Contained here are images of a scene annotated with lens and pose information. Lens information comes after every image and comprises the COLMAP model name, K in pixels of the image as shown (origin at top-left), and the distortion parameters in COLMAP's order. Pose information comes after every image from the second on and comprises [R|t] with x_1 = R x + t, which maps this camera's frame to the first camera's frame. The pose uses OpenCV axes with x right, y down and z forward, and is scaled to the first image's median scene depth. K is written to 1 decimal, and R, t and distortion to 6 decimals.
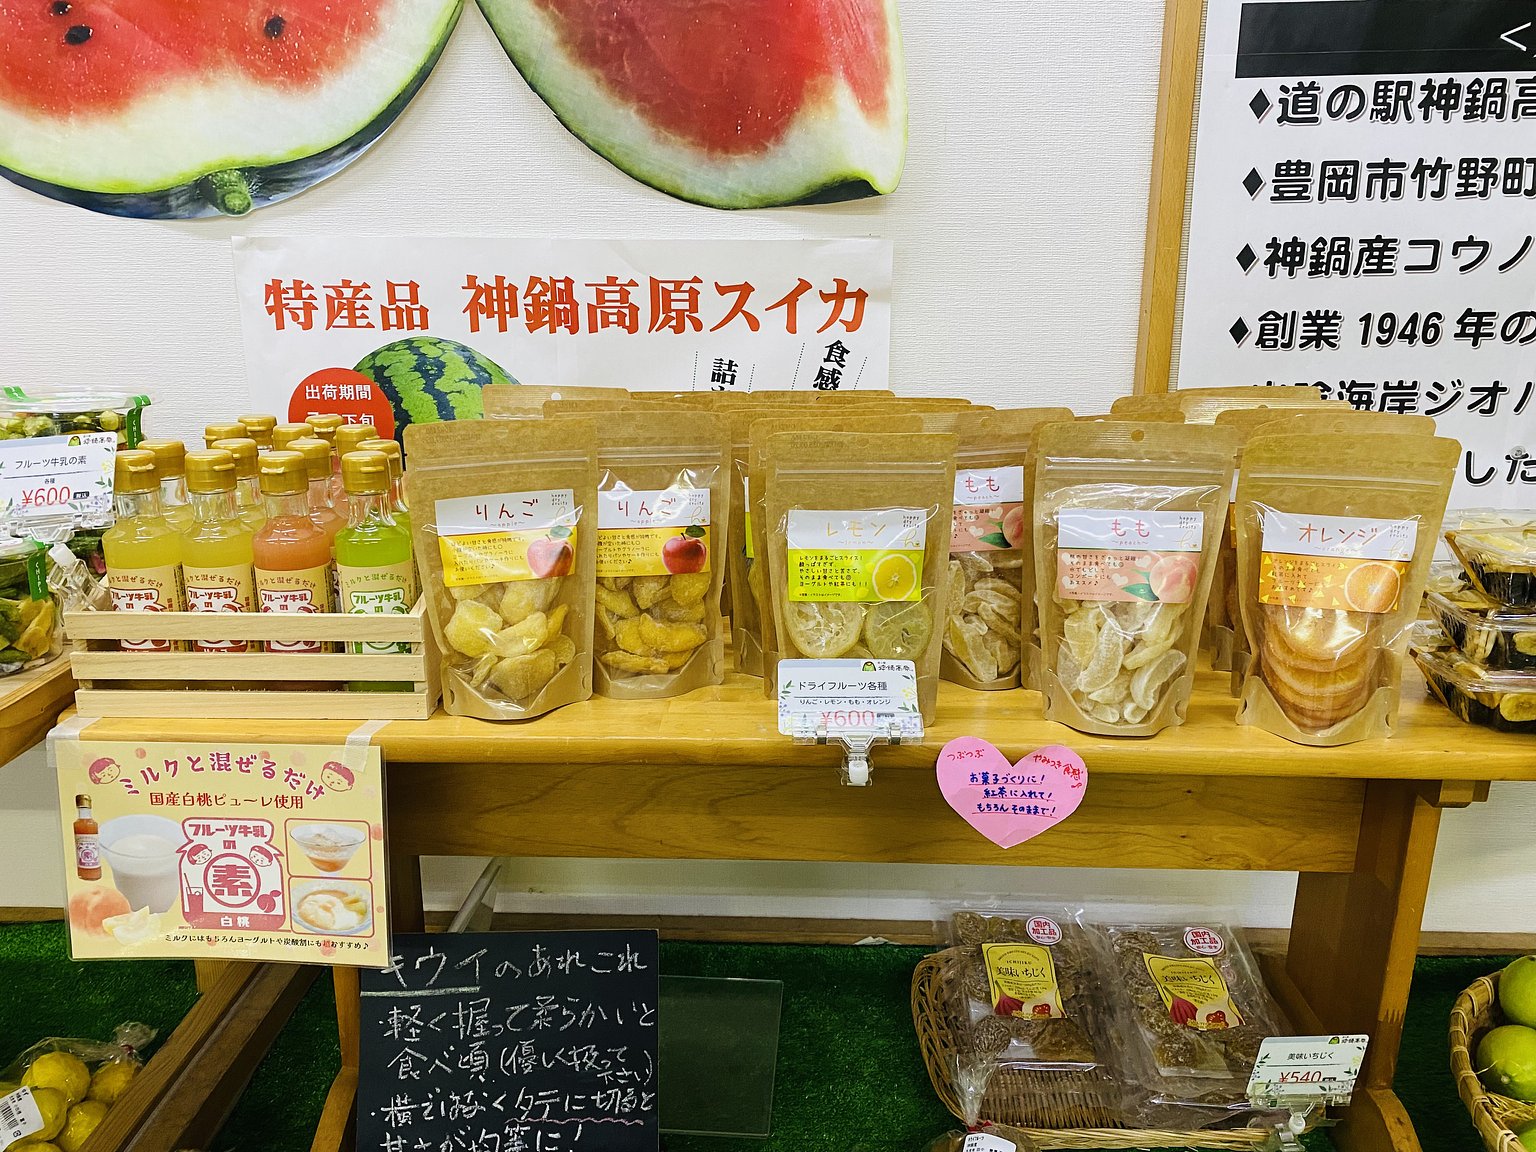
lens RADIAL K [[1183.8, 0, 768.0], [0, 1183.8, 576.0], [0, 0, 1]] dist [0.006040, -0.010247]
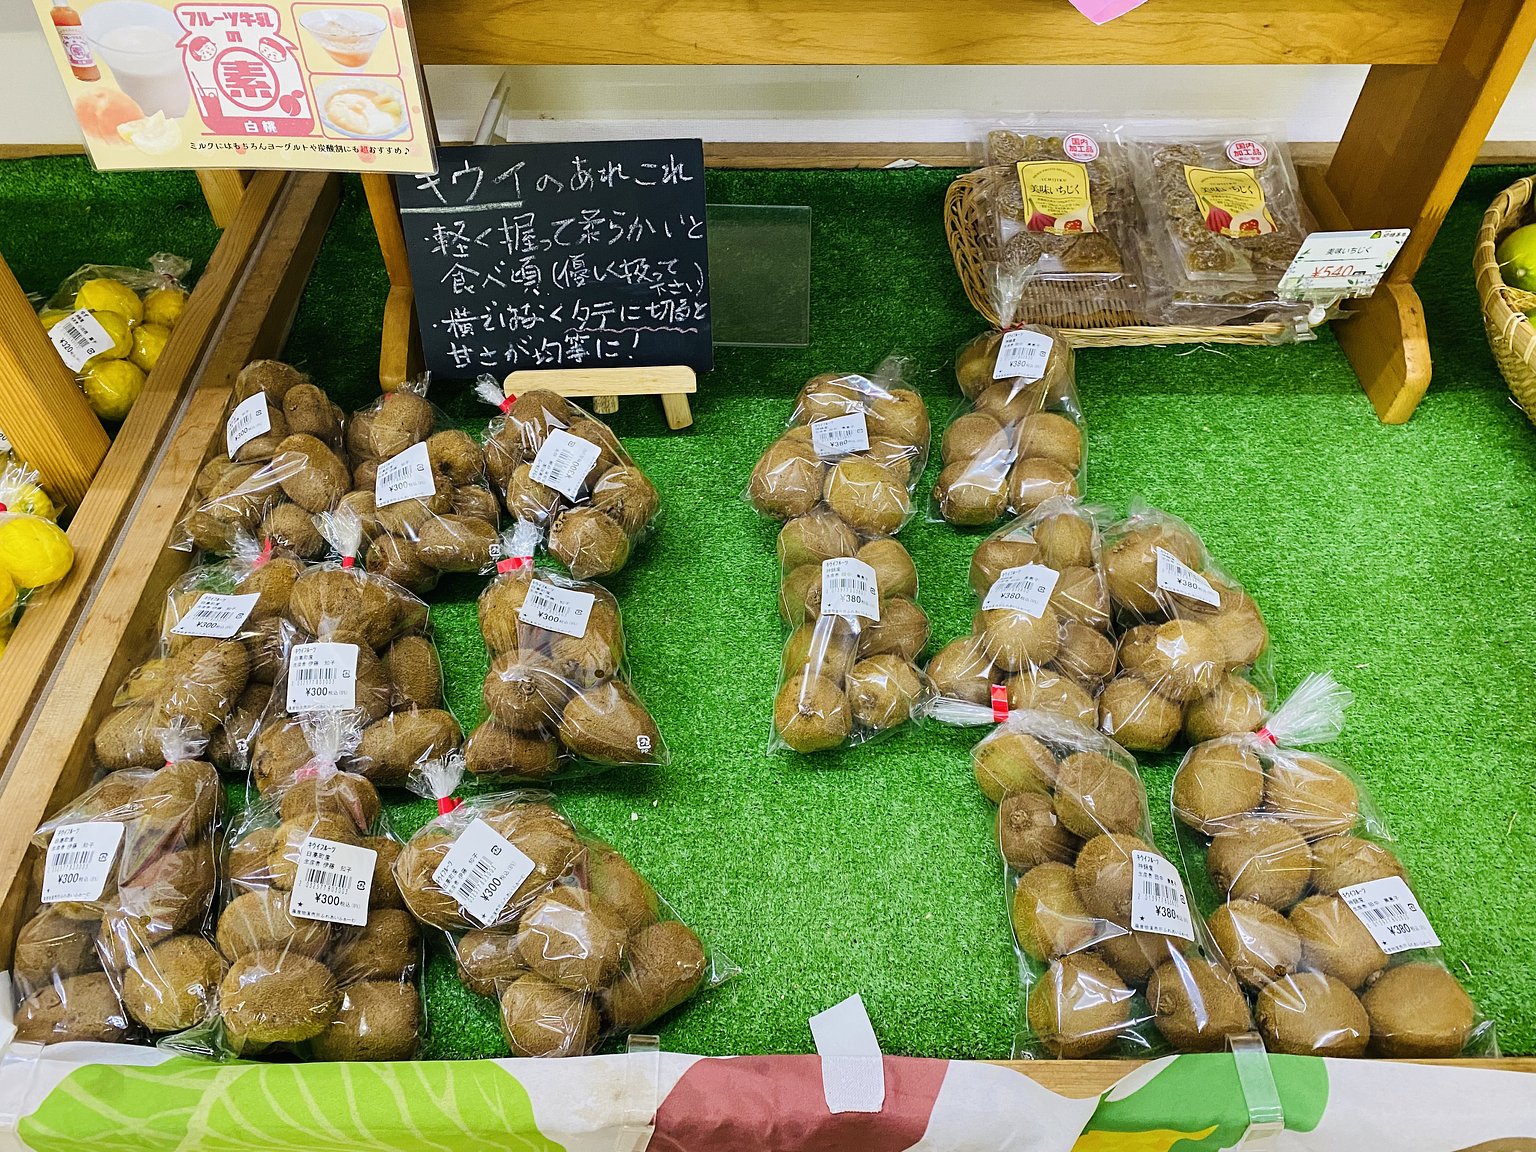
lens RADIAL K [[1174.4, 0, 768.0], [0, 1174.4, 576.0], [0, 0, 1]] dist [-0.003827, -0.007691]
pose [[0.998979, -0.029575, 0.034144, -0.083298], [0.005630, 0.831496, 0.555502, 0.067783], [-0.044820, -0.554743, 0.830814, 0.019984]]
